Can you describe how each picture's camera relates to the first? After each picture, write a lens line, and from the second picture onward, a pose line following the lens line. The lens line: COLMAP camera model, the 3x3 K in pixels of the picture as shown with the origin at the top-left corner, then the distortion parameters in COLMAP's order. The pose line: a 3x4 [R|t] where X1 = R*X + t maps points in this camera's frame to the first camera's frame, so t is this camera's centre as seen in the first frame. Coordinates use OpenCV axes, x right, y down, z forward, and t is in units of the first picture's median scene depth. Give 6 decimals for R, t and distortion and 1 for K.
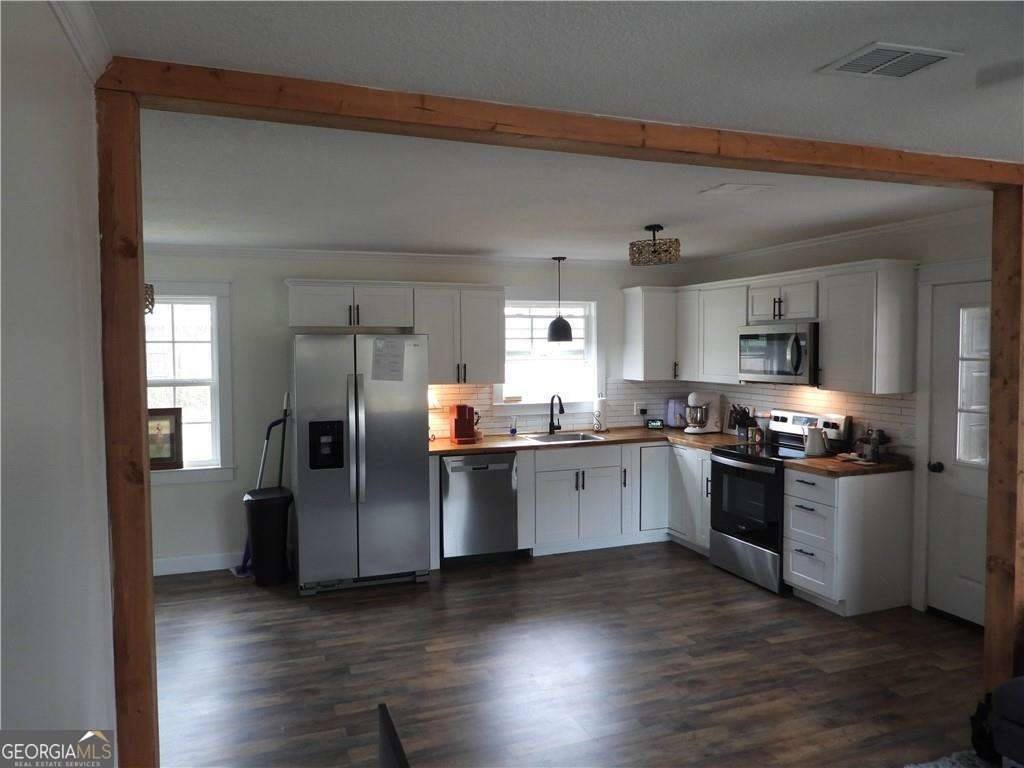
lens RADIAL K [[731.8, 0, 511.6], [0, 731.8, 385.6], [0, 0, 1]] dist [-0.015797, 0.004605]
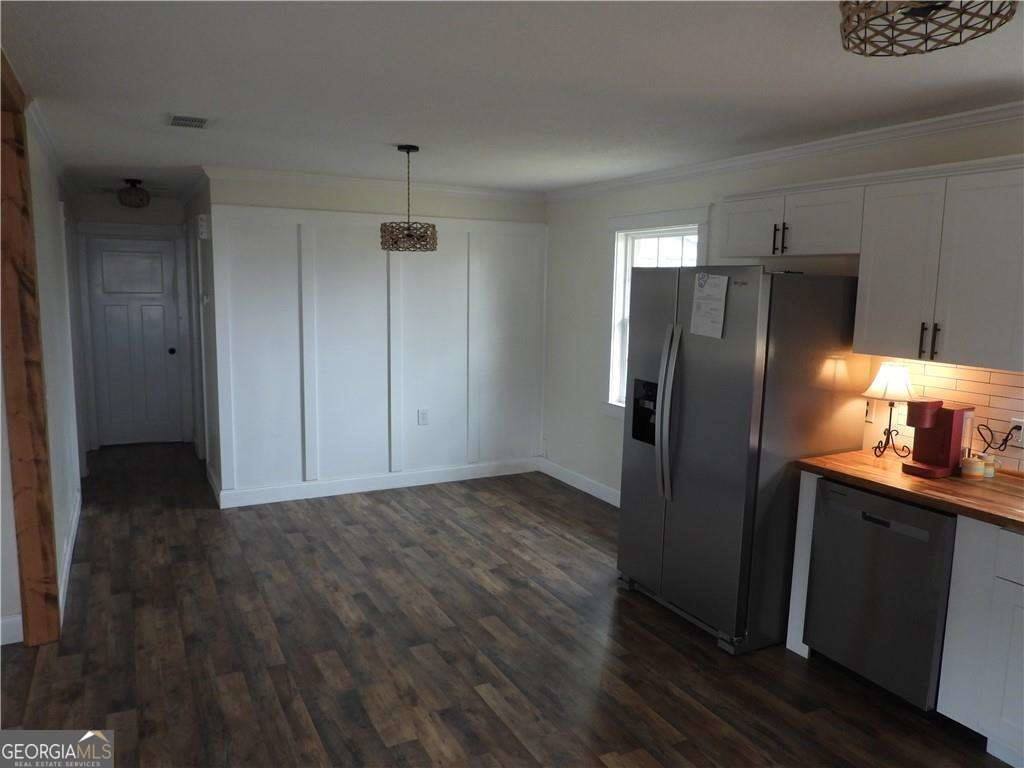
lens RADIAL K [[731.8, 0, 513.7], [0, 731.8, 387.1], [0, 0, 1]] dist [-0.015797, 0.004605]
pose [[0.129669, 0.145830, -0.980775, 0.533263], [-0.070971, 0.987954, 0.137514, -0.045278], [0.989014, 0.051775, 0.138457, 0.834691]]
